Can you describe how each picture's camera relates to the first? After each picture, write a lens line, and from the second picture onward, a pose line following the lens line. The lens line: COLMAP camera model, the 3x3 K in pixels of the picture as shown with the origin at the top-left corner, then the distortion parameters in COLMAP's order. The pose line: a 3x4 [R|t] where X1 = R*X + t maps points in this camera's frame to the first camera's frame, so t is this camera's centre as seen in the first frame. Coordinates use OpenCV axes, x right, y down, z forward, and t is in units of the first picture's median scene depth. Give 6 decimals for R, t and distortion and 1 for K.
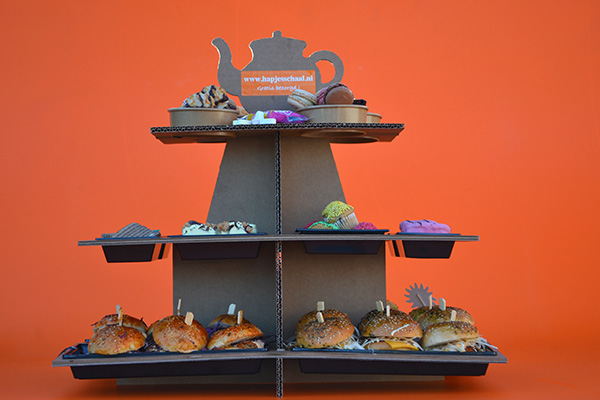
lens RADIAL K [[1361.4, 0, 302.5], [0, 1361.4, 199.0], [0, 0, 1]] dist [0.041760, 0.000000]
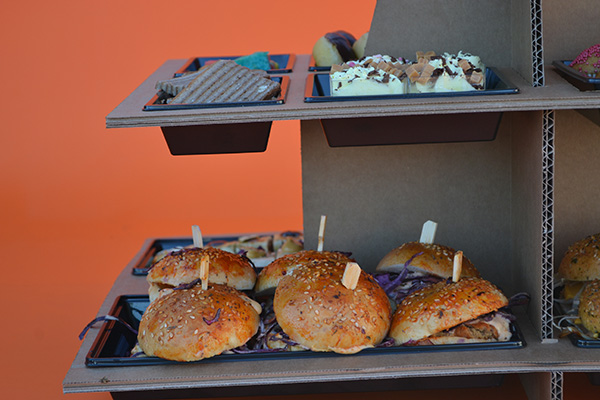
lens RADIAL K [[1361.4, 0, 298.4], [0, 1361.4, 200.0], [0, 0, 1]] dist [0.041760, 0.000000]
pose [[0.999053, -0.008993, -0.042561, -0.079562], [0.018606, 0.972727, 0.231204, -0.044577], [0.039321, -0.231777, 0.971974, 0.540950]]
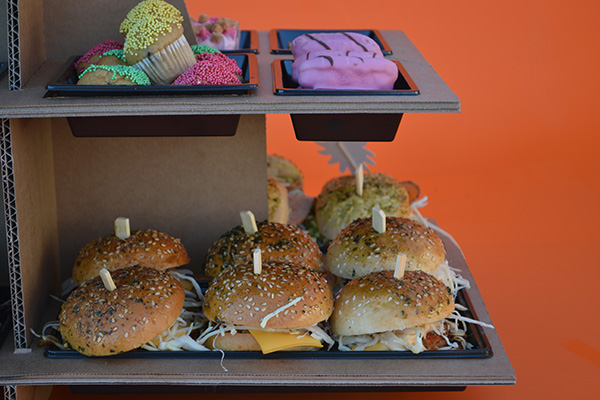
lens RADIAL K [[1361.4, 0, 299.6], [0, 1361.4, 199.5], [0, 0, 1]] dist [0.041760, 0.000000]
pose [[0.999731, -0.013292, 0.018987, 0.067476], [0.007373, 0.959039, 0.283178, -0.065696], [-0.021973, -0.282962, 0.958879, 0.558665]]
